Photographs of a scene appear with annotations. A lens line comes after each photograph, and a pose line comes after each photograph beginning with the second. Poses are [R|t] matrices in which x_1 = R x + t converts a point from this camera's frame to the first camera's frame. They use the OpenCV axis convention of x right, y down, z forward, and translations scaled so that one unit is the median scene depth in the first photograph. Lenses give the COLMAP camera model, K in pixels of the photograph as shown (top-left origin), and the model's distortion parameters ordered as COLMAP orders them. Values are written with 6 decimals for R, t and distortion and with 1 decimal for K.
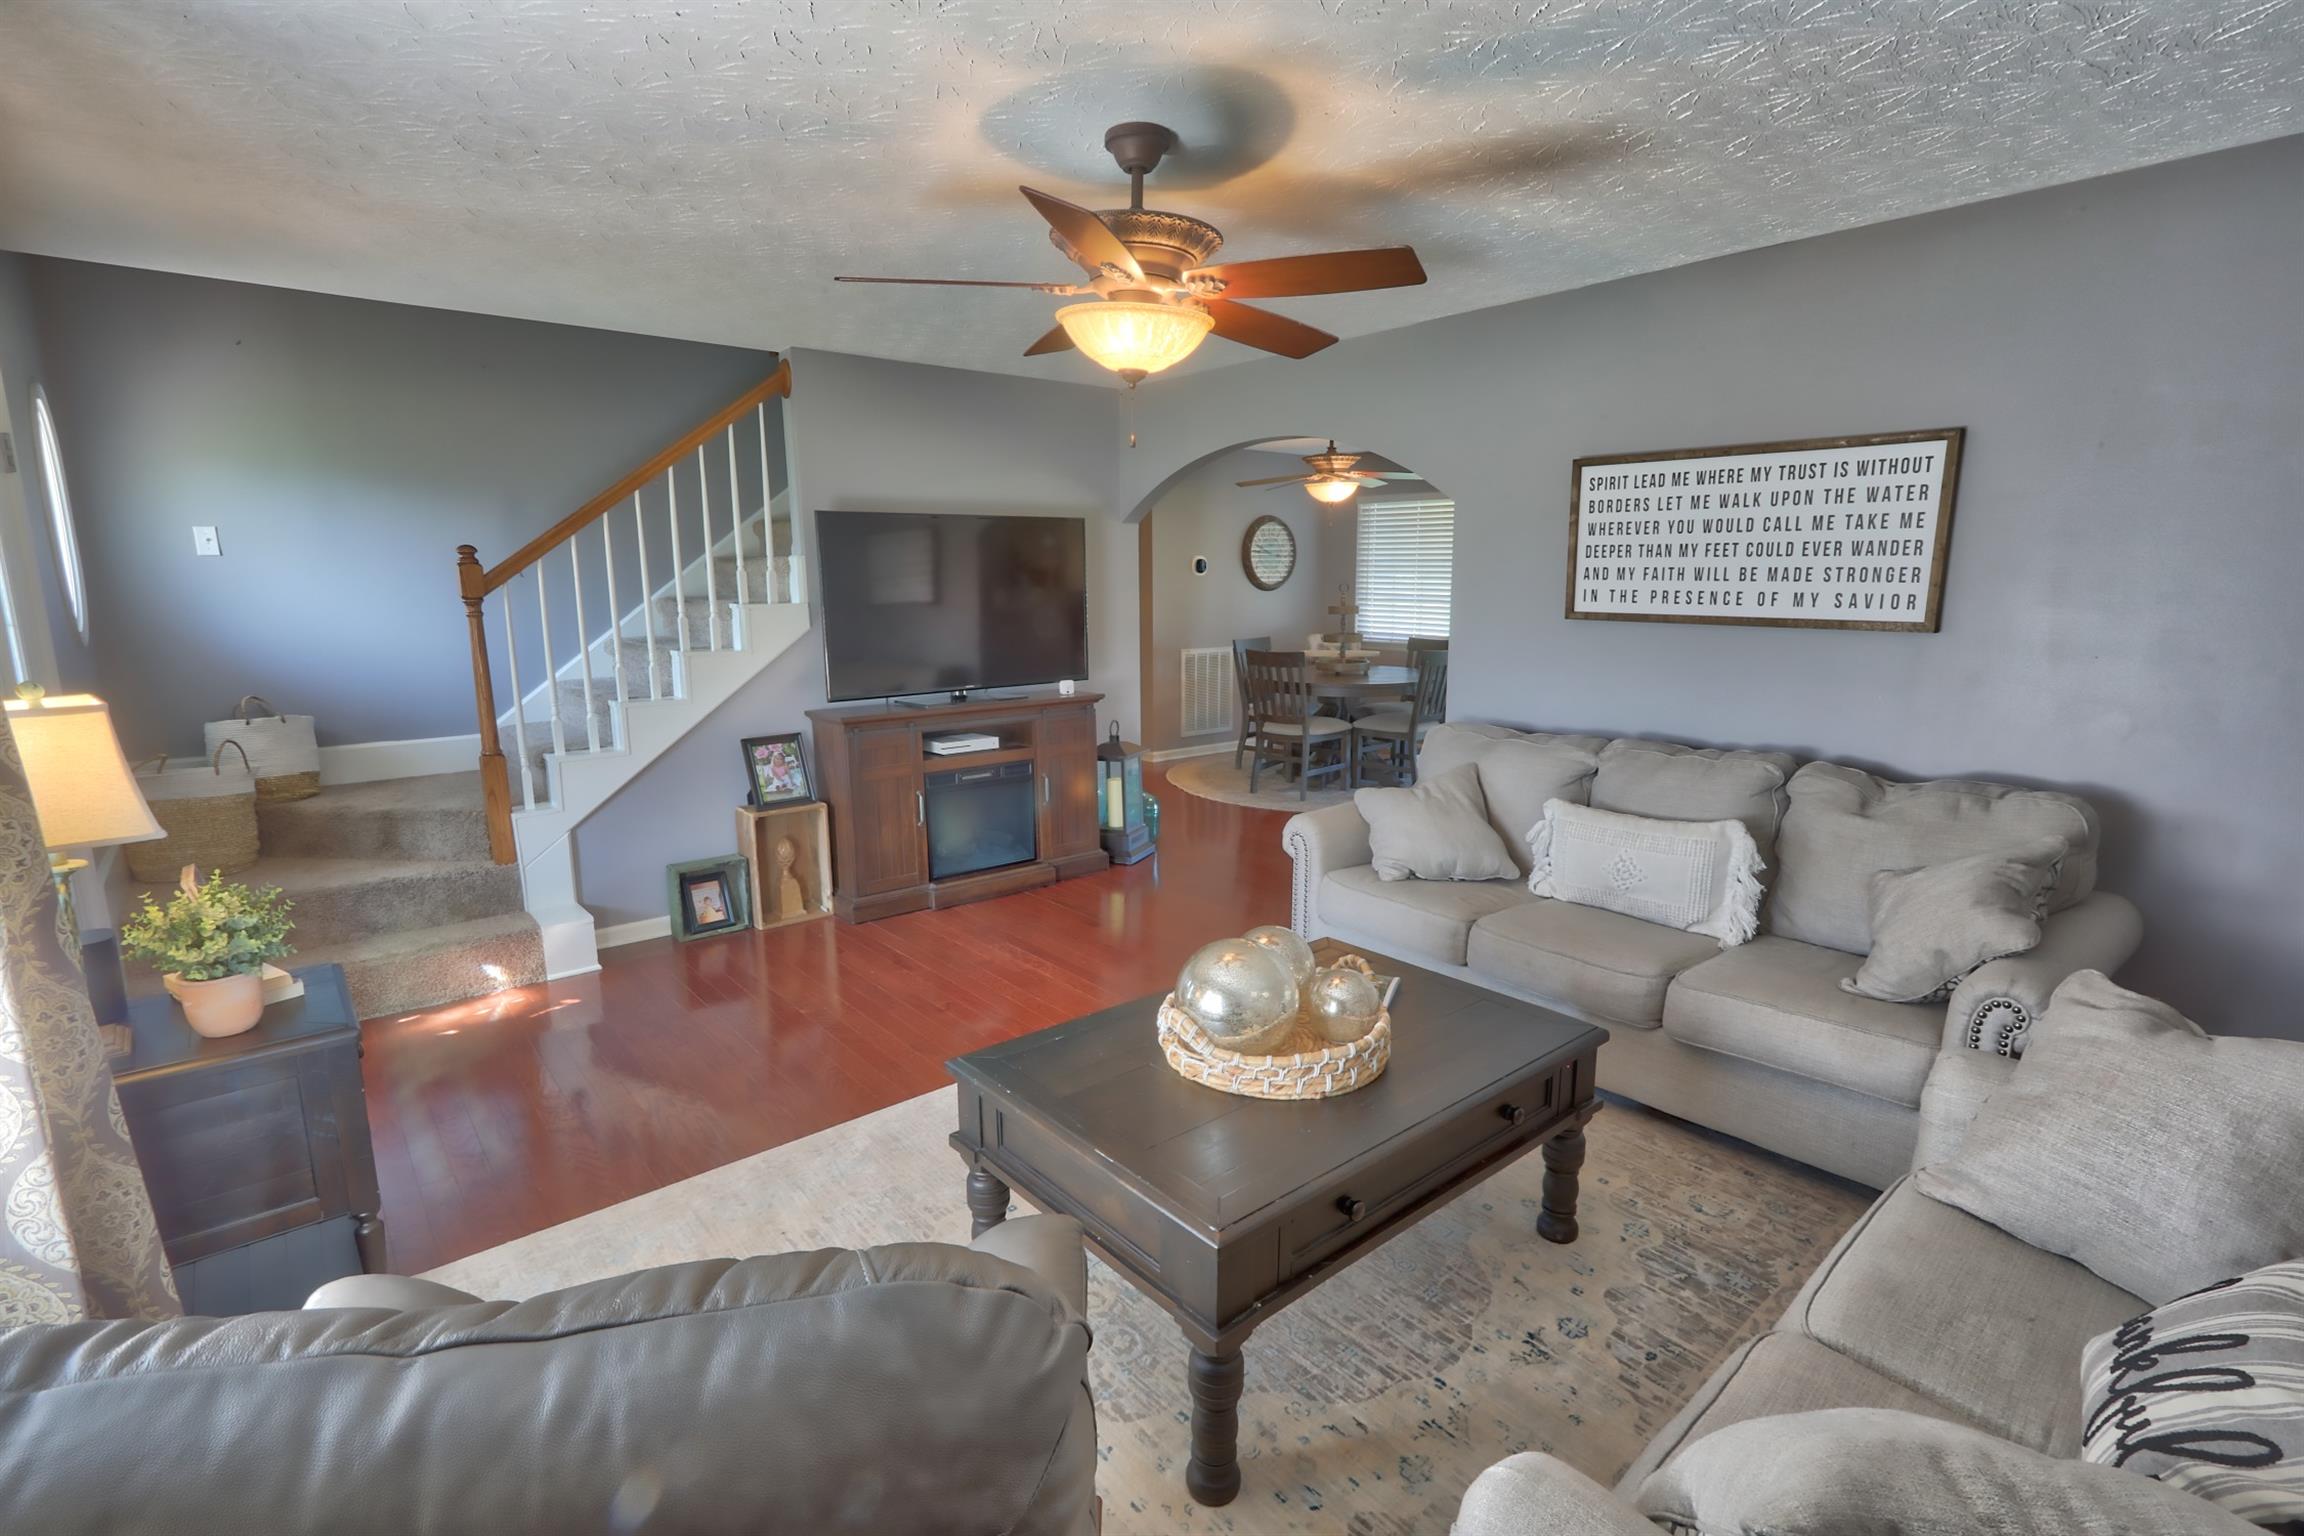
lens RADIAL K [[1084.2, 0, 1152.0], [0, 1084.2, 768.0], [0, 0, 1]] dist [-0.003386, 0.000829]
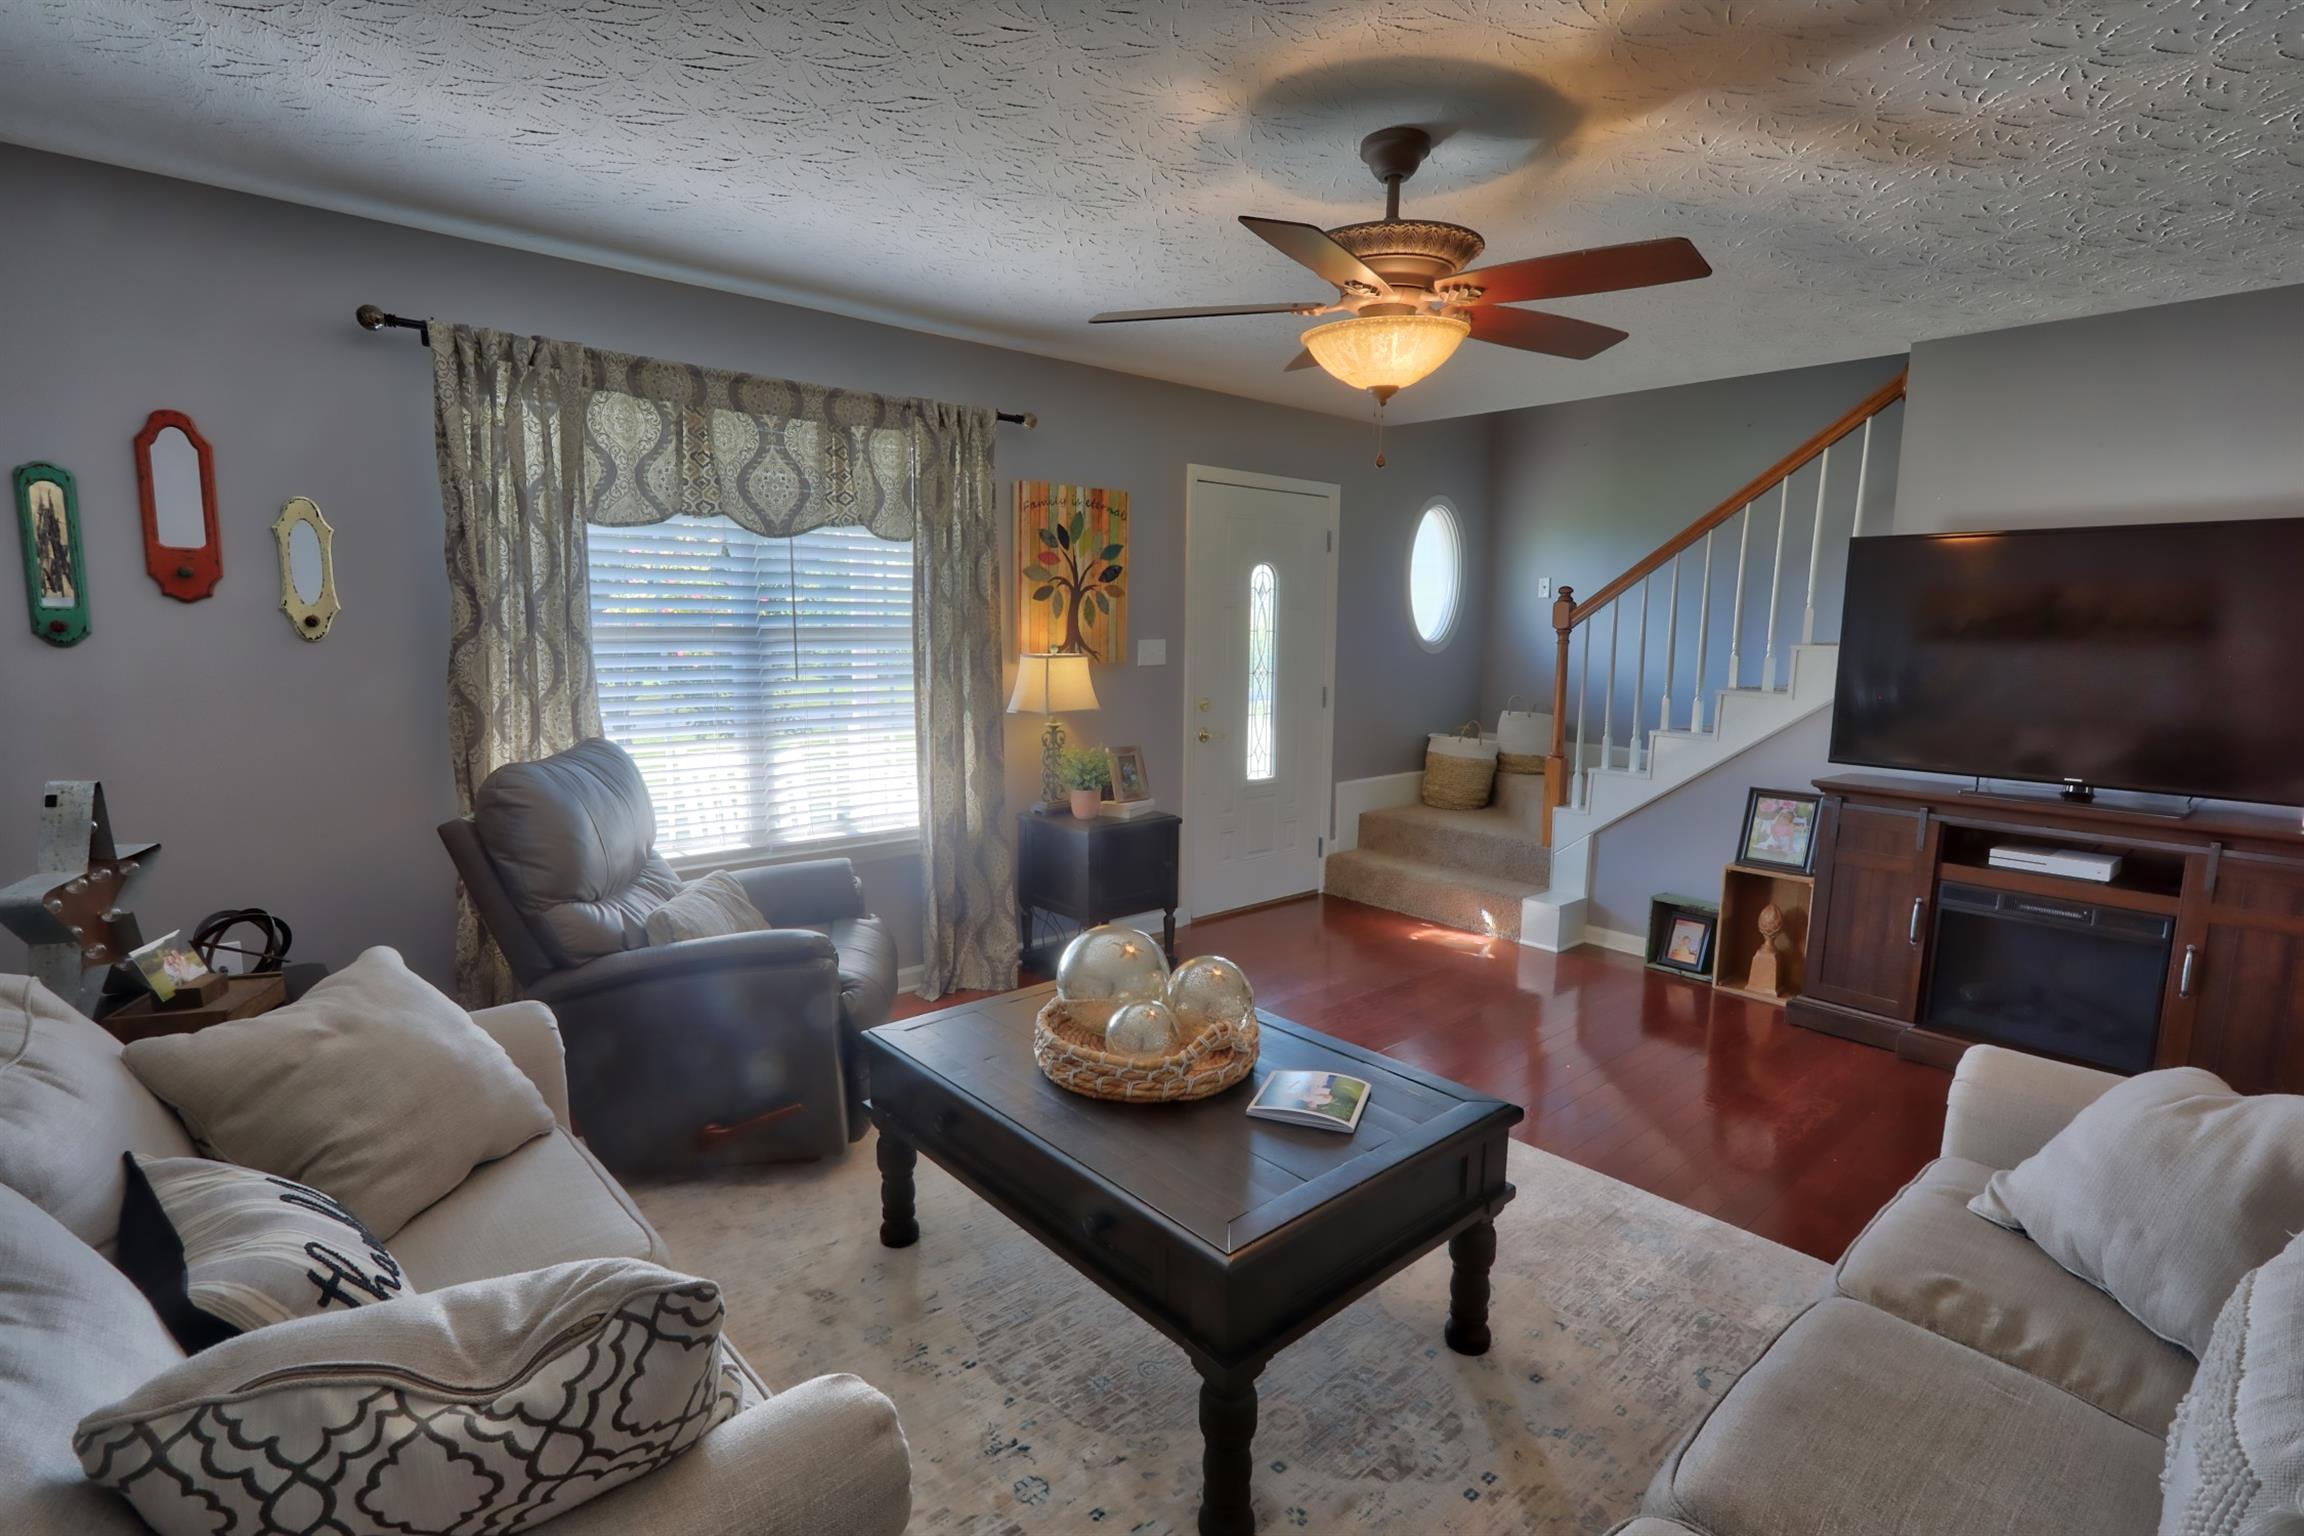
lens RADIAL K [[1084.2, 0, 1152.0], [0, 1084.2, 768.0], [0, 0, 1]] dist [-0.003386, 0.000829]
pose [[0.024439, 0.144750, -0.989166, 0.747294], [-0.191027, 0.971906, 0.137505, -0.101546], [0.981280, 0.185597, 0.051403, 0.623100]]
